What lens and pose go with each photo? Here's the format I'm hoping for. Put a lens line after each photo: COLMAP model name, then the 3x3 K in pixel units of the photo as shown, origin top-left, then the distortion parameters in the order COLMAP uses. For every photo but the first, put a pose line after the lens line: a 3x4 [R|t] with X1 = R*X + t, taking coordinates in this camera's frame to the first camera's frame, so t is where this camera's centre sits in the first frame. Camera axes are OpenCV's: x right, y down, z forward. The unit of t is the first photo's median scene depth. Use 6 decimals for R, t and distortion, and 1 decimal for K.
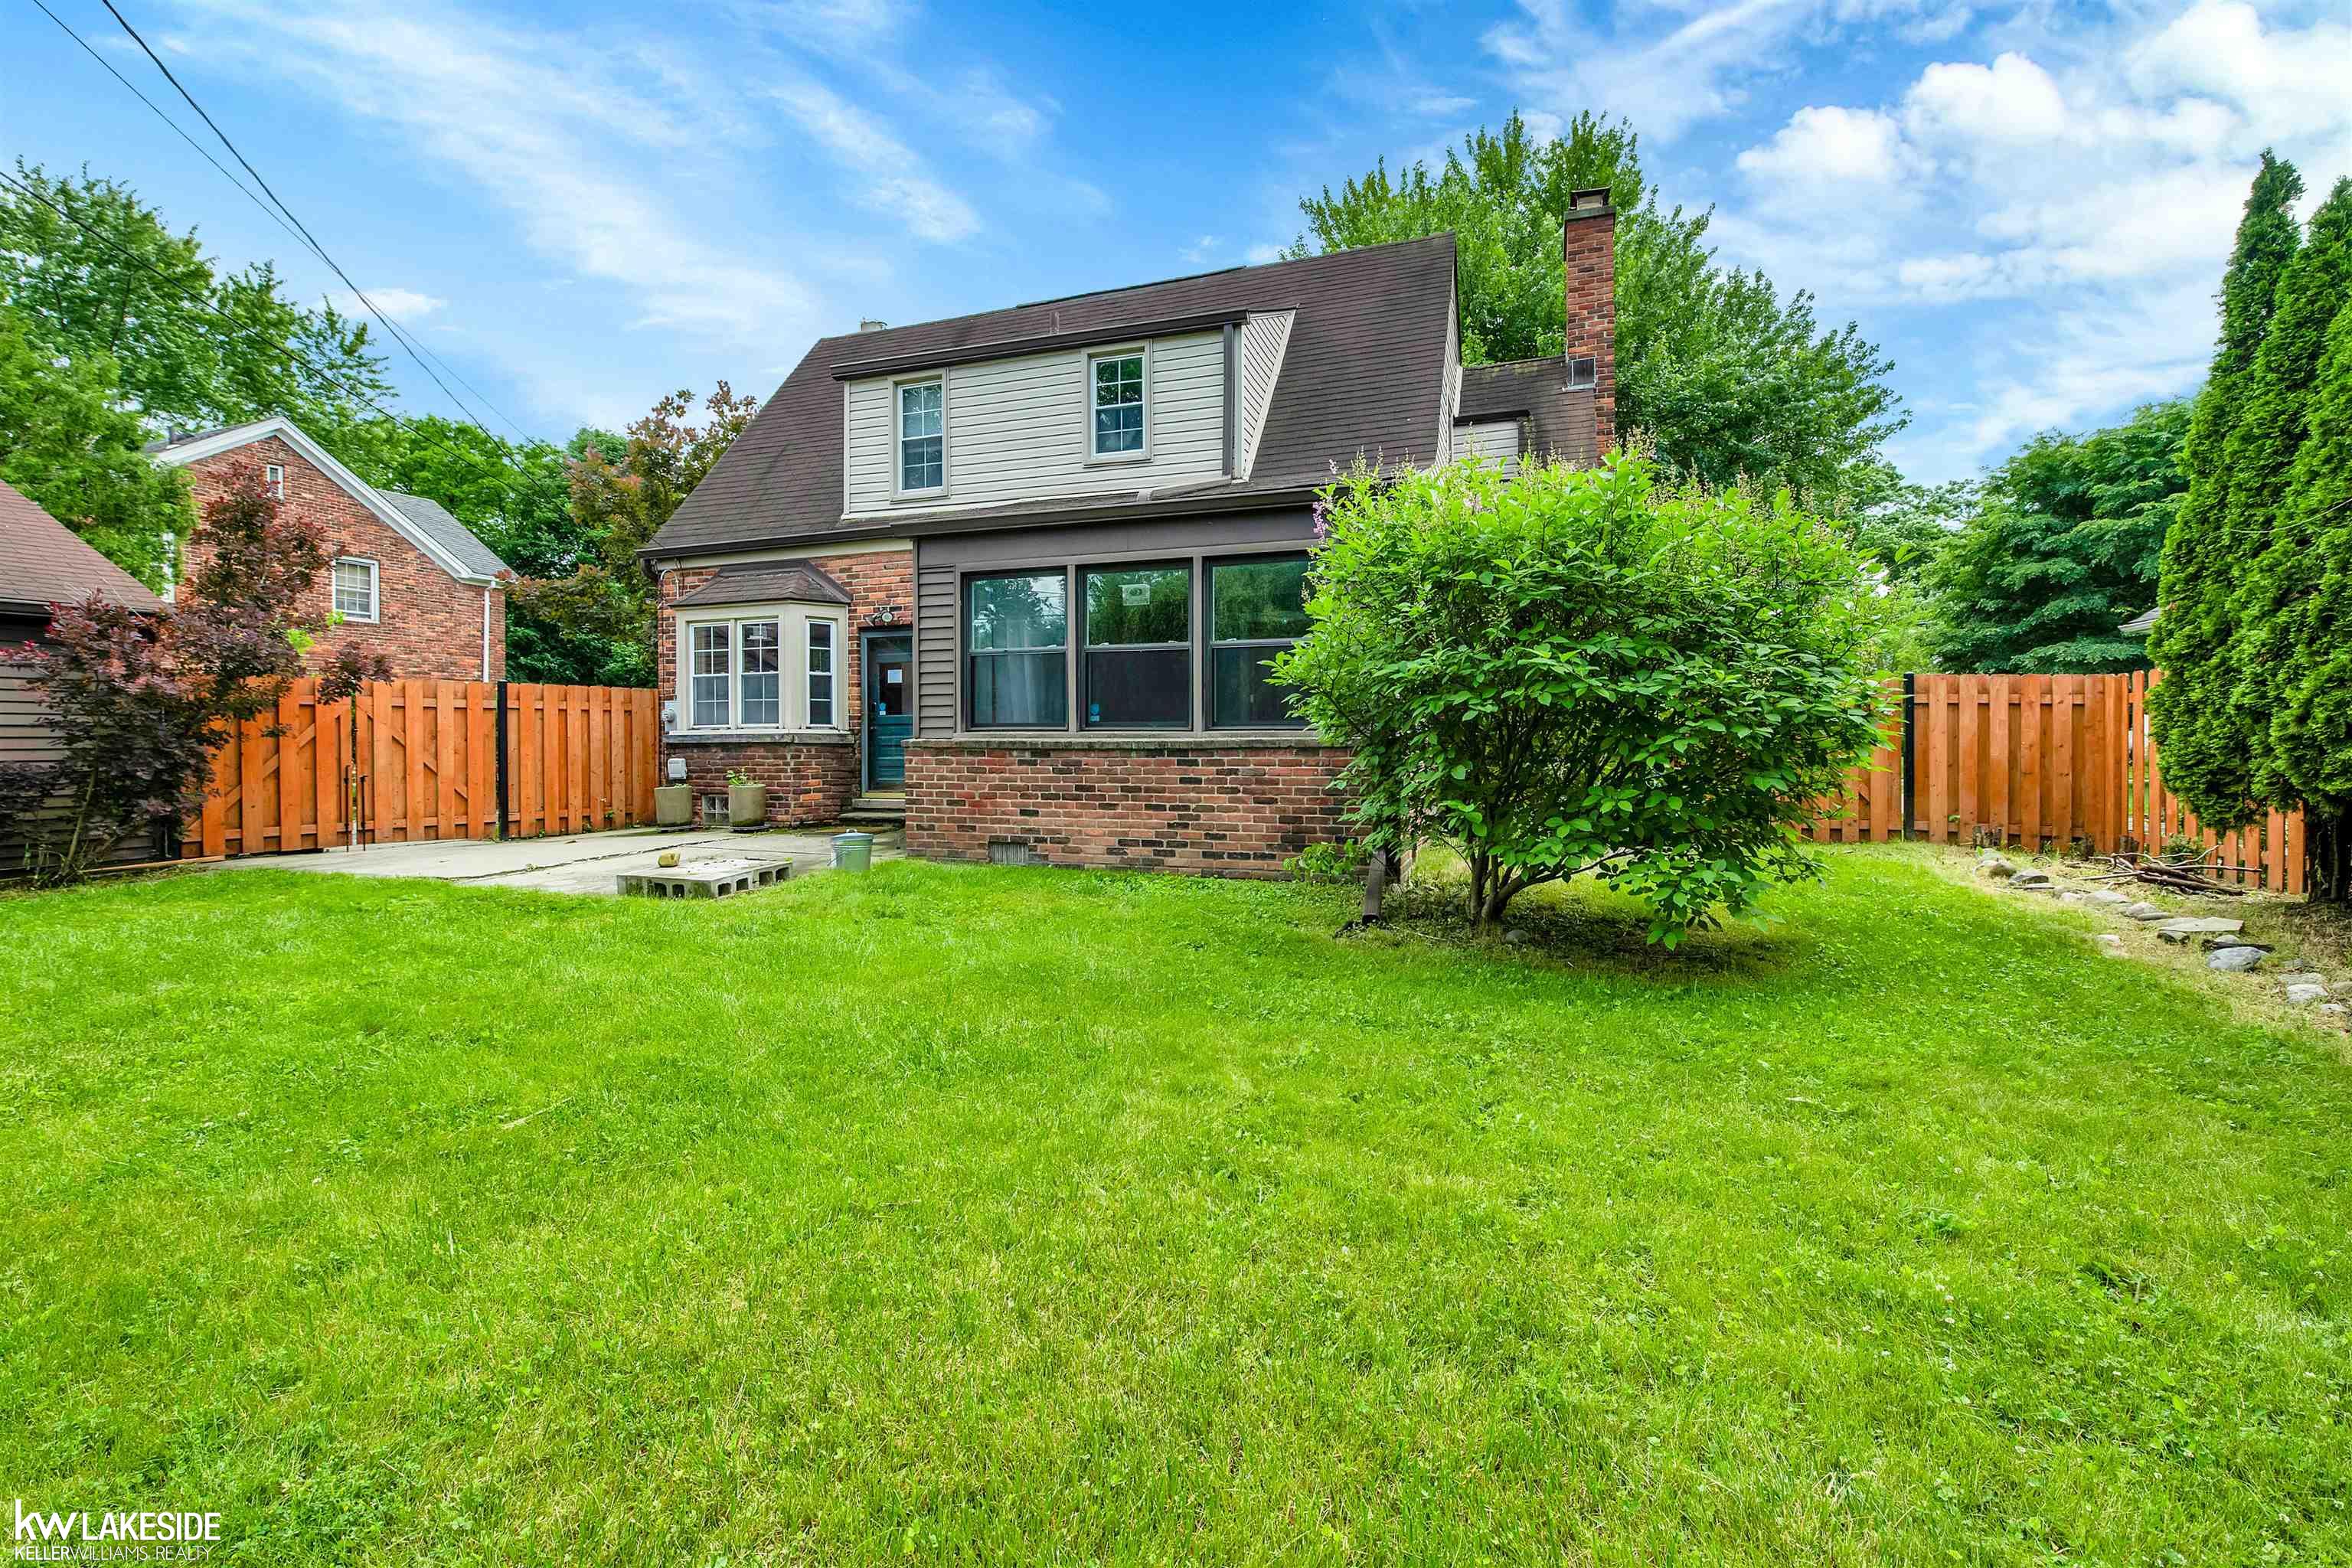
lens RADIAL K [[956.1, 0, 1194.6], [0, 956.1, 777.8], [0, 0, 1]] dist [0.000450, -0.000060]
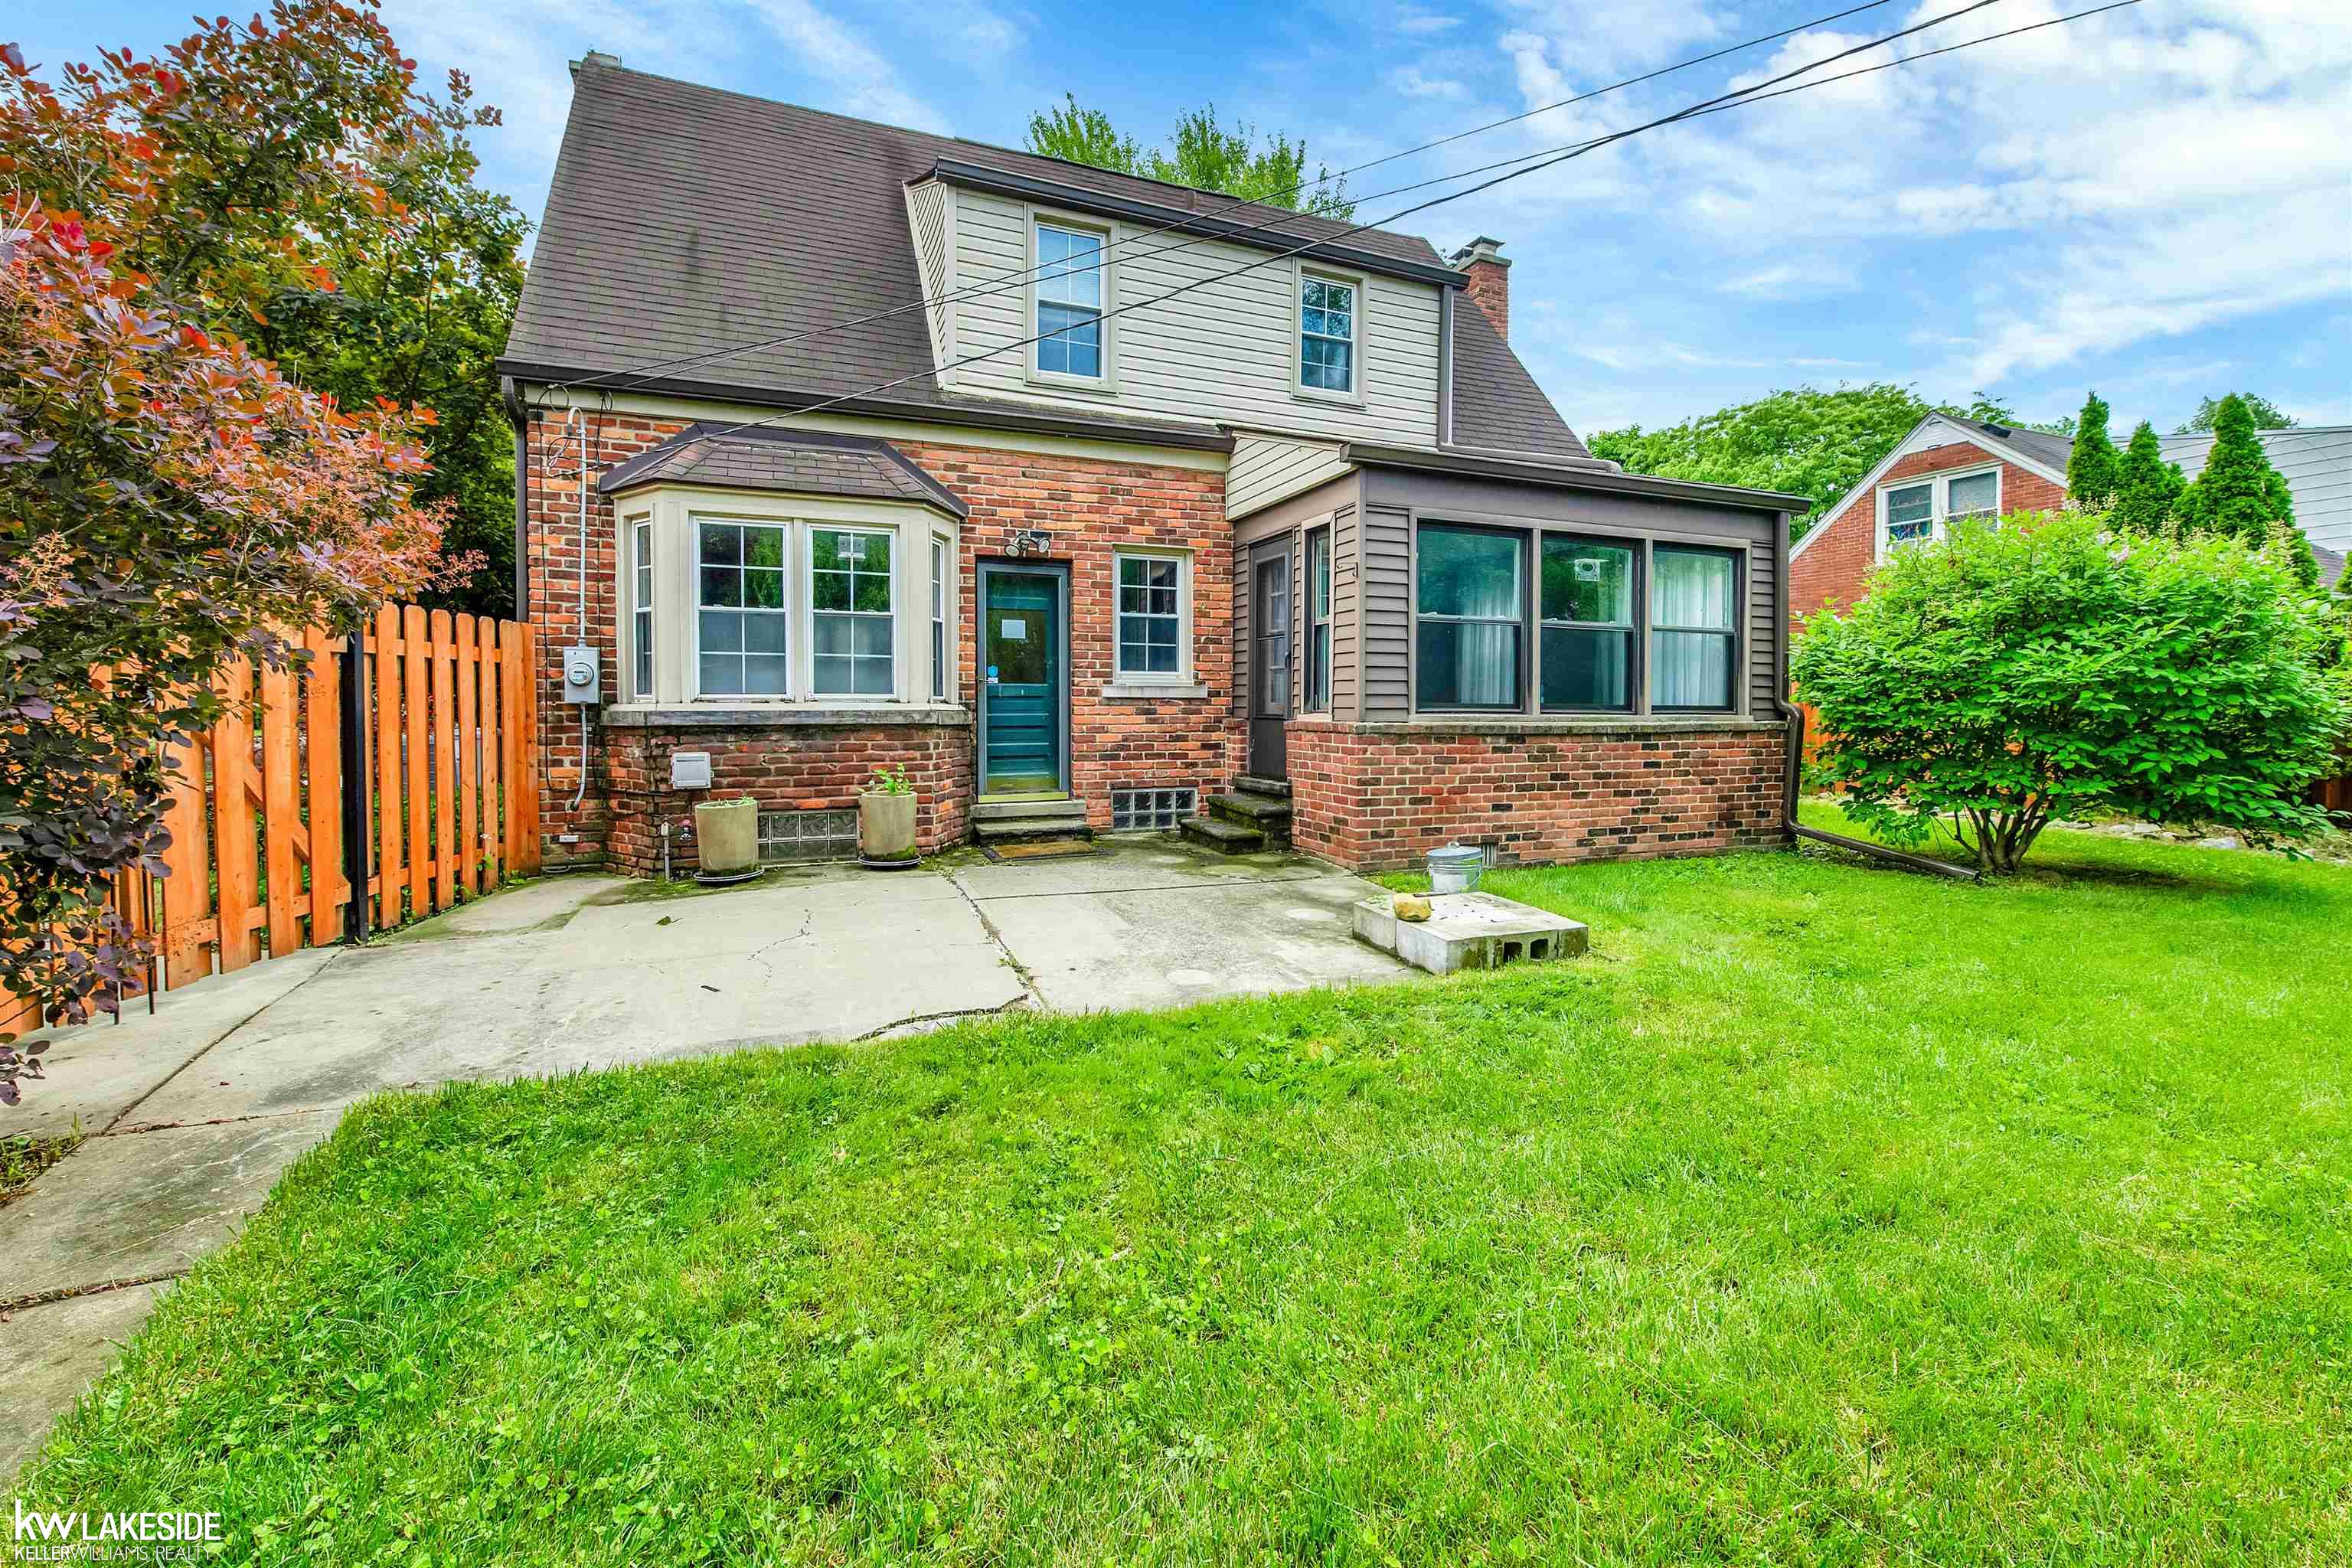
lens RADIAL K [[991.4, 0, 1173.4], [0, 991.4, 749.8], [0, 0, 1]] dist [0.000269, 0.000051]
pose [[0.754430, -0.023541, 0.655959, -0.863126], [0.019591, 0.999719, 0.013347, -0.029445], [-0.656089, 0.002781, 0.754679, 0.448861]]
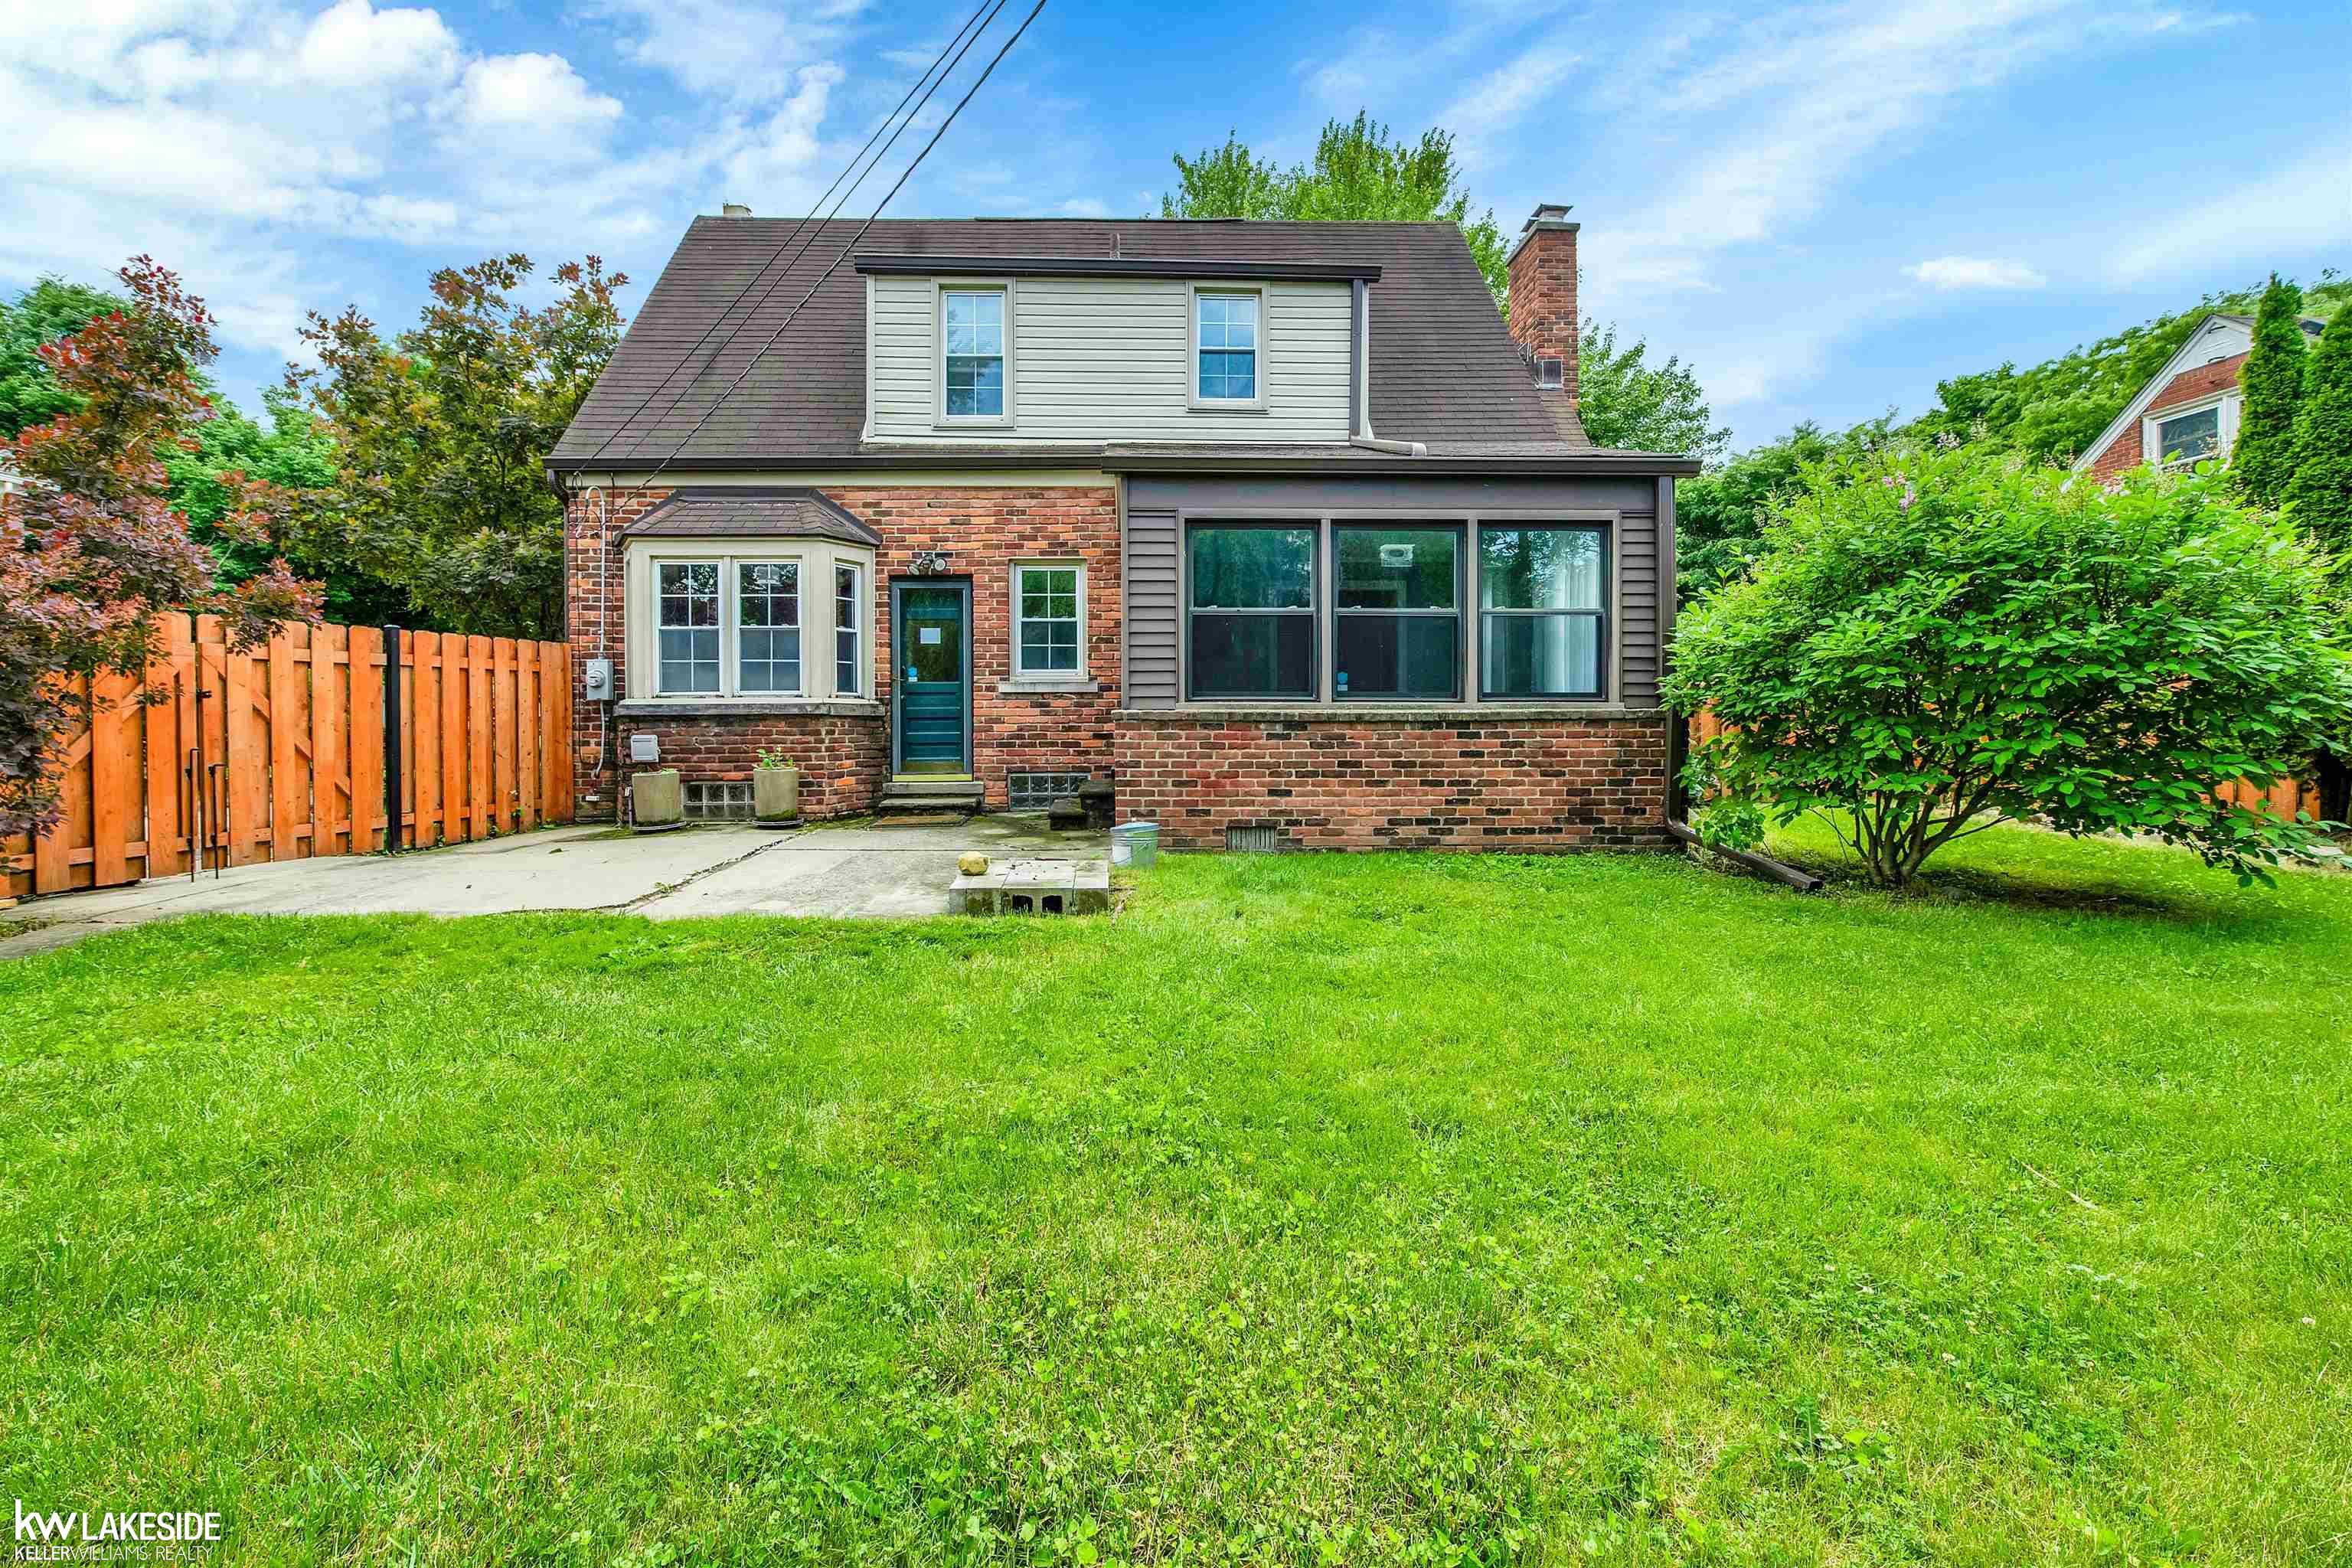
lens RADIAL K [[972.0, 0, 1140.4], [0, 972.0, 749.3], [0, 0, 1]] dist [-0.001473, -0.000552]
pose [[0.939358, -0.011514, 0.342745, -0.528658], [0.012724, 0.999918, -0.001283, -0.003888], [-0.342702, 0.005566, 0.939428, 0.166592]]
